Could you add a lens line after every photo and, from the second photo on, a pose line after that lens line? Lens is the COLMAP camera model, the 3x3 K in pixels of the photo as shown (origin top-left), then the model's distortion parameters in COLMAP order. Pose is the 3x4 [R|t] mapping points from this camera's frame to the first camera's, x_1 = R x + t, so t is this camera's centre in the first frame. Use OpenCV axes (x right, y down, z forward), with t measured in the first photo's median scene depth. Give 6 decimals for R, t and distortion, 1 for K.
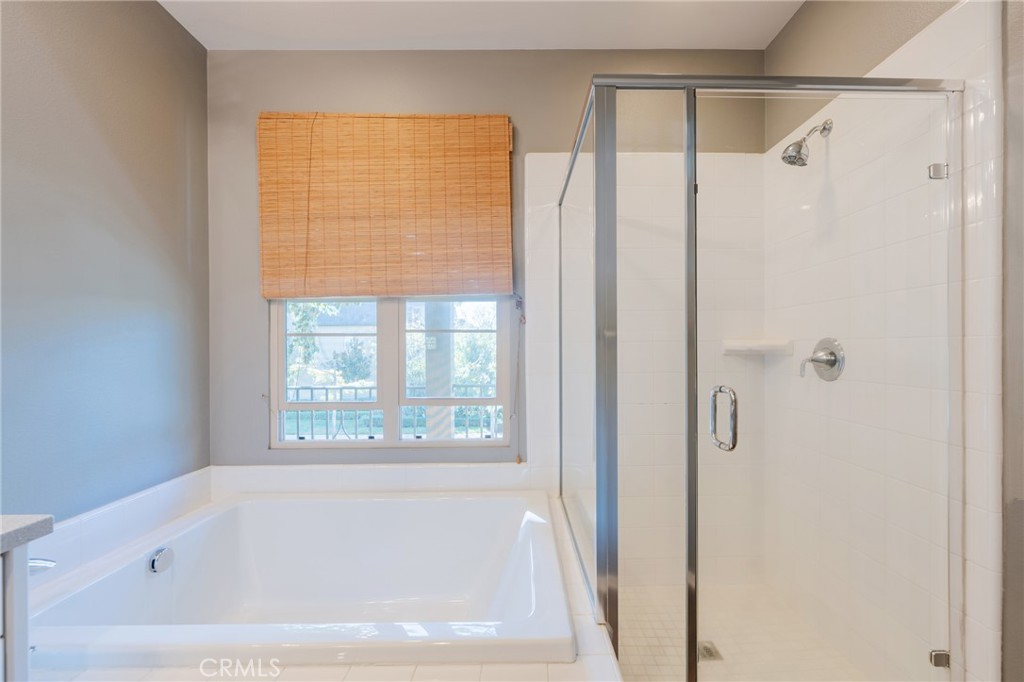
lens RADIAL K [[415.9, 0, 515.0], [0, 415.9, 345.5], [0, 0, 1]] dist [-0.001496, -0.000480]
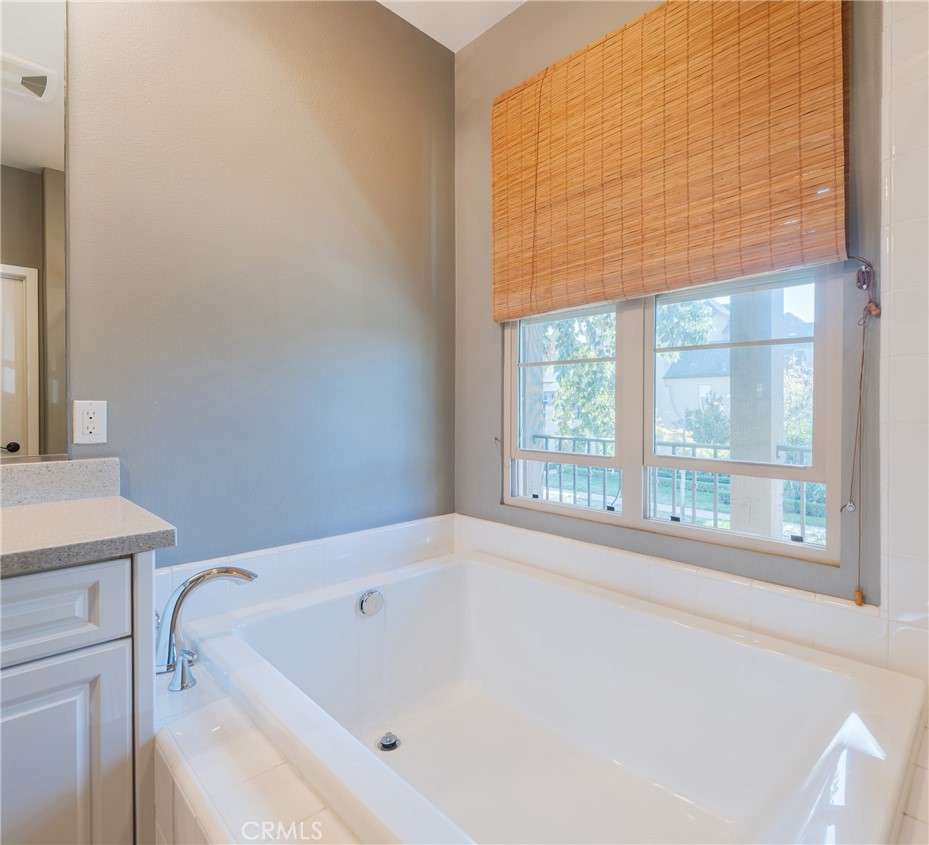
lens RADIAL K [[499.4, 0, 528.0], [0, 499.4, 409.9], [0, 0, 1]] dist [-0.003095, -0.000050]
pose [[0.729899, 0.011584, -0.683457, 0.125477], [-0.004881, 0.999919, 0.011734, 0.050358], [0.683538, -0.005229, 0.729896, 0.313106]]
